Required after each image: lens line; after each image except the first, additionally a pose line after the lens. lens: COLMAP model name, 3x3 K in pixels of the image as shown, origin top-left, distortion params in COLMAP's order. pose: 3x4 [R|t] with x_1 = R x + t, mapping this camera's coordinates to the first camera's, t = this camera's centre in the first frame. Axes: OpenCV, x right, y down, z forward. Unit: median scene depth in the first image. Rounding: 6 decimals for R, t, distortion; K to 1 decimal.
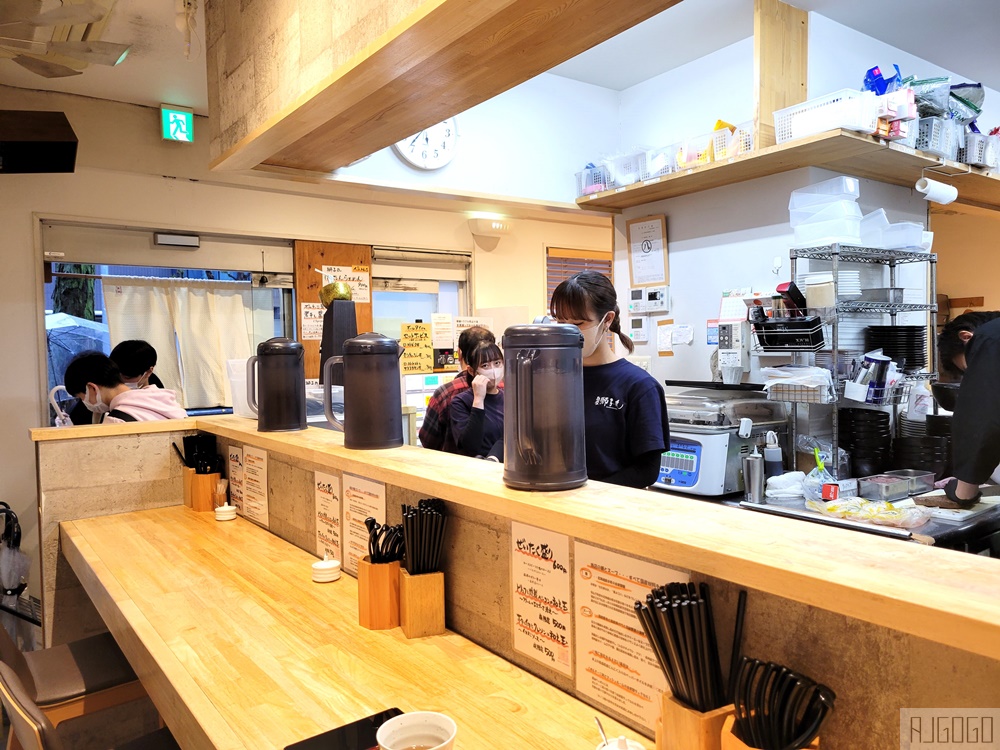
lens RADIAL K [[743.4, 0, 500.9], [0, 743.4, 373.9], [0, 0, 1]] dist [0.015930, -0.029254]
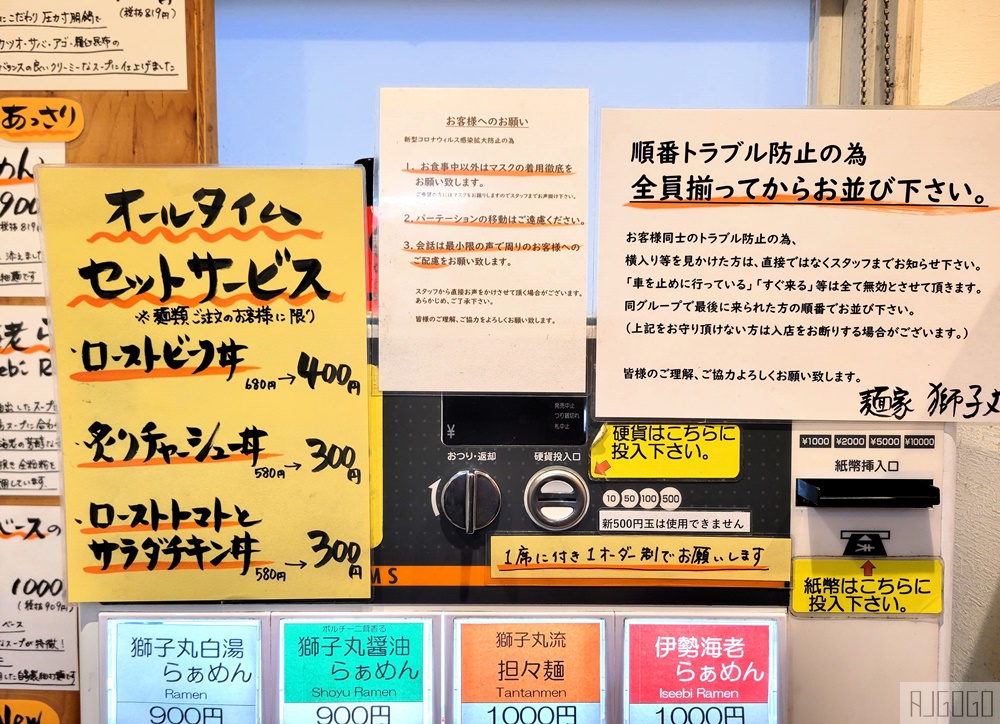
lens RADIAL K [[718.1, 0, 491.4], [0, 718.1, 354.6], [0, 0, 1]] dist [0.015592, -0.027429]
pose [[0.804505, 0.064924, -0.590386, -0.011777], [-0.035790, 0.997501, 0.060924, -0.047081], [0.592866, -0.027884, 0.804818, 0.920376]]
